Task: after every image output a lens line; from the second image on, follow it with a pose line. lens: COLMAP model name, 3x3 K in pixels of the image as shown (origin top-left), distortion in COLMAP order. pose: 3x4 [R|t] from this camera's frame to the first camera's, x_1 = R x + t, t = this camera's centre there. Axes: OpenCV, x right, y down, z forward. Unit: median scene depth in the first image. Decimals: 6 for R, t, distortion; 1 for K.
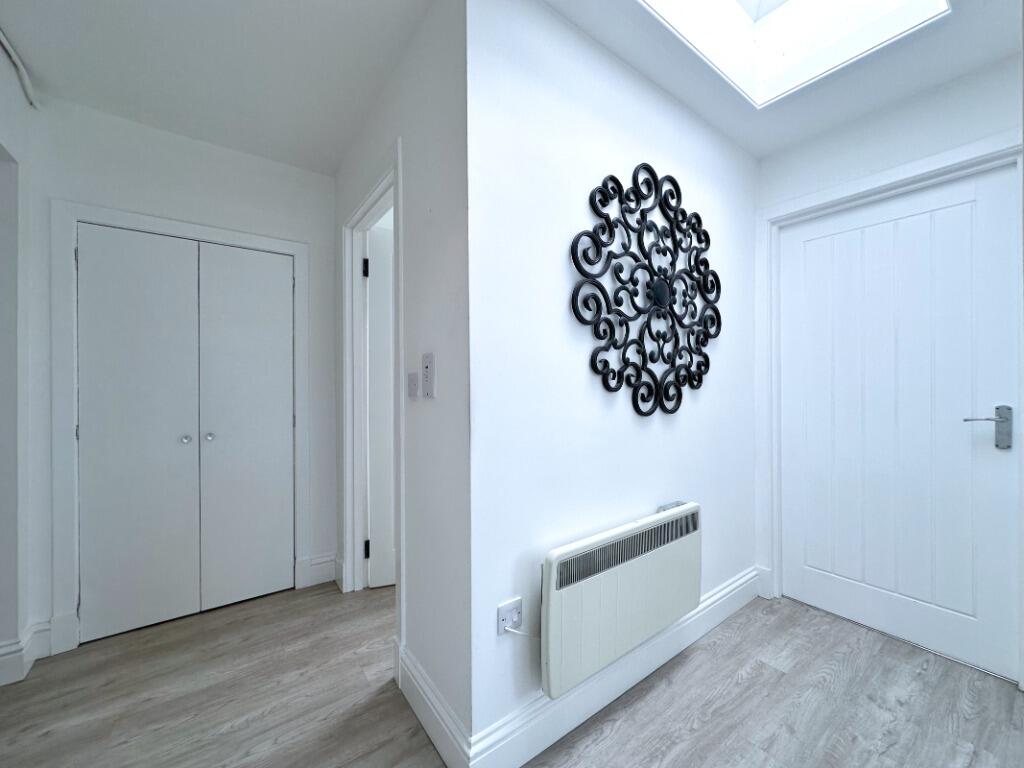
lens RADIAL K [[407.0, 0, 514.3], [0, 407.0, 385.1], [0, 0, 1]] dist [-0.009491, 0.000141]
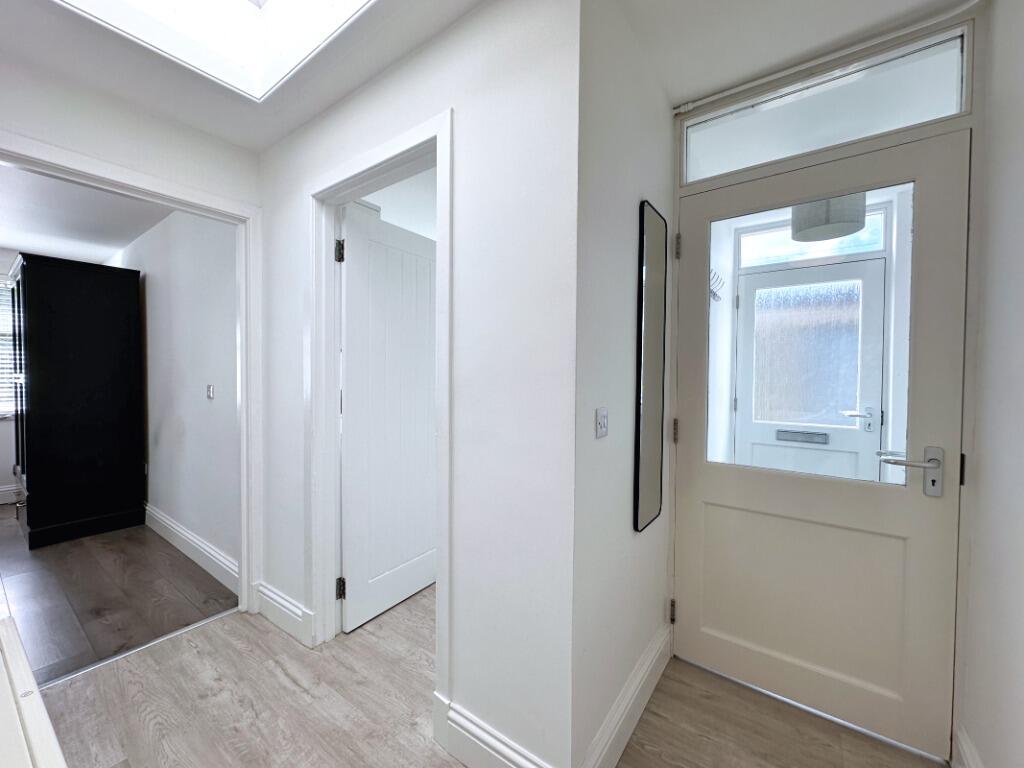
lens RADIAL K [[407.0, 0, 512.1], [0, 407.0, 379.9], [0, 0, 1]] dist [-0.009491, 0.000141]
pose [[-0.308469, -0.010912, 0.951172, -0.355646], [0.004323, 0.999908, 0.012873, -0.054342], [-0.951224, 0.008083, -0.308394, 0.571989]]
